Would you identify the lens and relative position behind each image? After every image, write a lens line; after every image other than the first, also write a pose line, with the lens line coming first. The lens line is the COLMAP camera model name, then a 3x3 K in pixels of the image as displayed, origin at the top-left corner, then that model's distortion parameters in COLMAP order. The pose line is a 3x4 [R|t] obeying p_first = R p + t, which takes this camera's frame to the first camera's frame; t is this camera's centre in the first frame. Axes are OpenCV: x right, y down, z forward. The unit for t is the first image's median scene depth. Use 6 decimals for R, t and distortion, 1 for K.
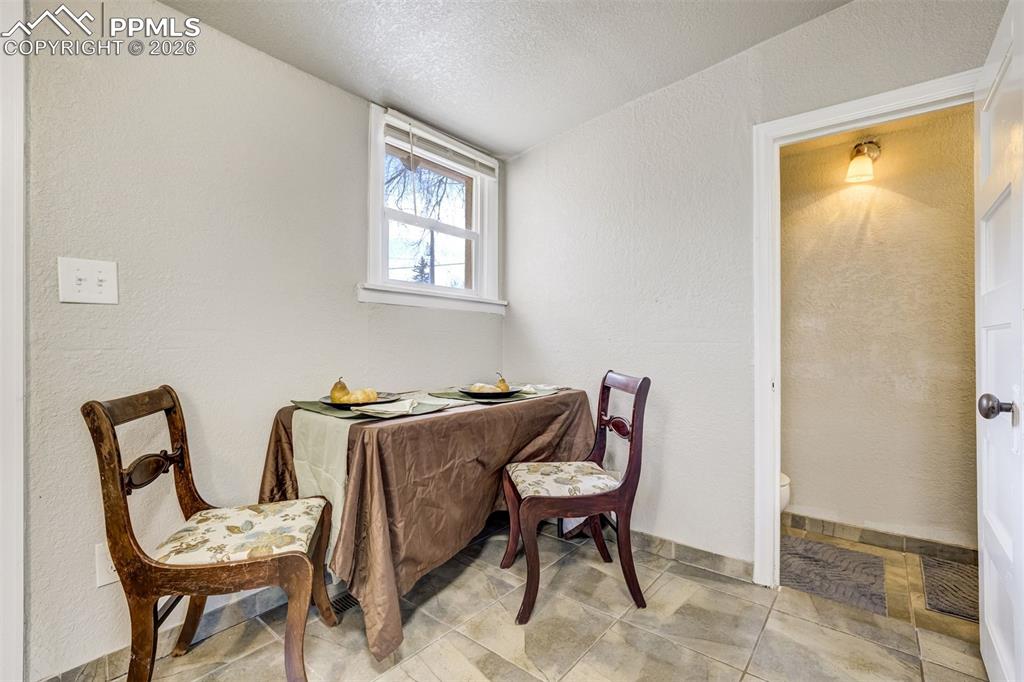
lens RADIAL K [[477.5, 0, 547.8], [0, 477.5, 337.2], [0, 0, 1]] dist [-0.000627, 0.000175]
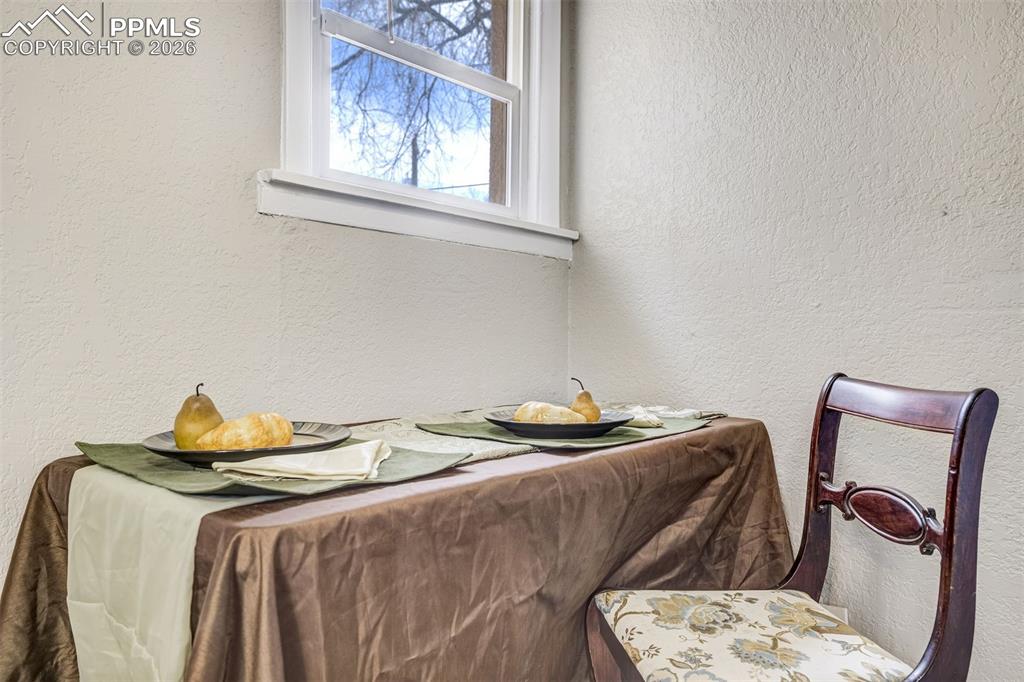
lens RADIAL K [[762.8, 0, 563.7], [0, 762.8, 312.4], [0, 0, 1]] dist [0.038328, 0.000302]
pose [[0.999099, 0.001946, -0.042387, -0.101638], [-0.003047, 0.999659, -0.025925, 0.039018], [0.042323, 0.026031, 0.998765, 0.360495]]
